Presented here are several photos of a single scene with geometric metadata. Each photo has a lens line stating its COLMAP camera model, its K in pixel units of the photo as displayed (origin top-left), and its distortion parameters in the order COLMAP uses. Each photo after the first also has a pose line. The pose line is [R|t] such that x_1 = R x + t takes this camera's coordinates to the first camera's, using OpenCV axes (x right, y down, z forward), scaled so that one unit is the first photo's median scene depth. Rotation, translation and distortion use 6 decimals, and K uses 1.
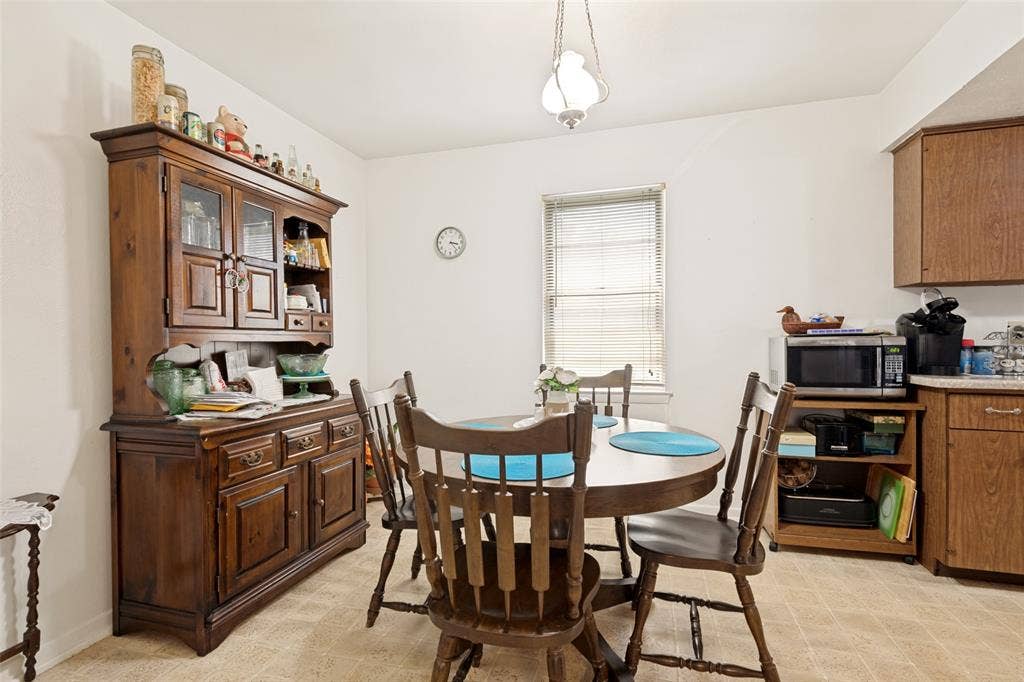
lens RADIAL K [[480.2, 0, 510.4], [0, 480.2, 344.6], [0, 0, 1]] dist [0.000981, 0.000117]
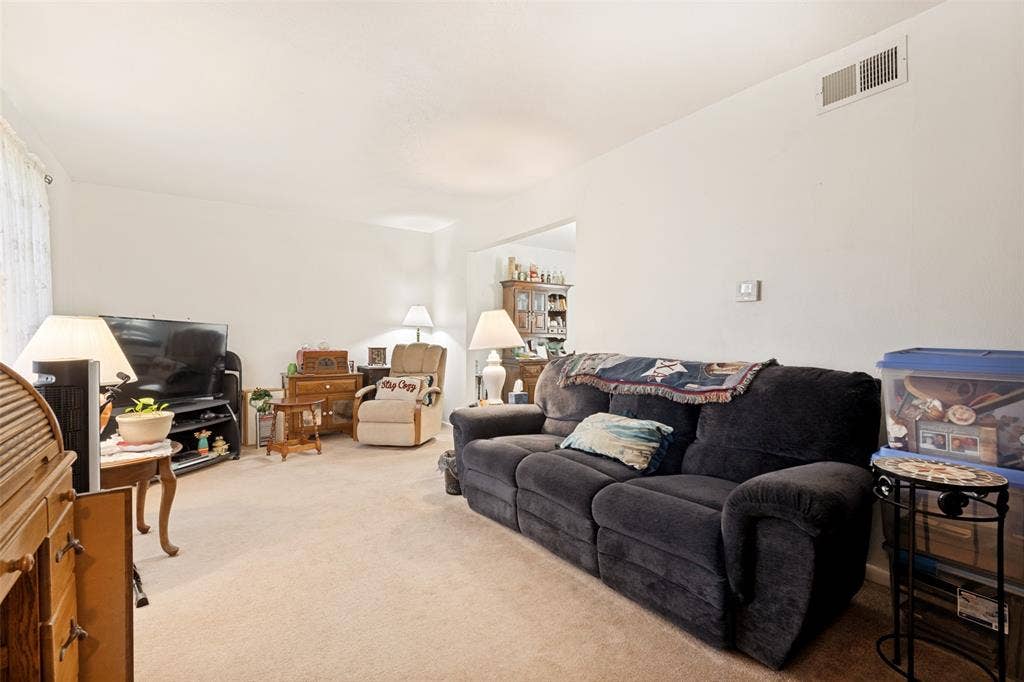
lens RADIAL K [[480.2, 0, 514.2], [0, 480.2, 340.3], [0, 0, 1]] dist [0.000981, 0.000117]
pose [[0.777950, 0.016915, -0.628098, 1.234786], [-0.023300, 0.999727, -0.001935, 0.022380], [0.627894, 0.016140, 0.778132, -1.437055]]
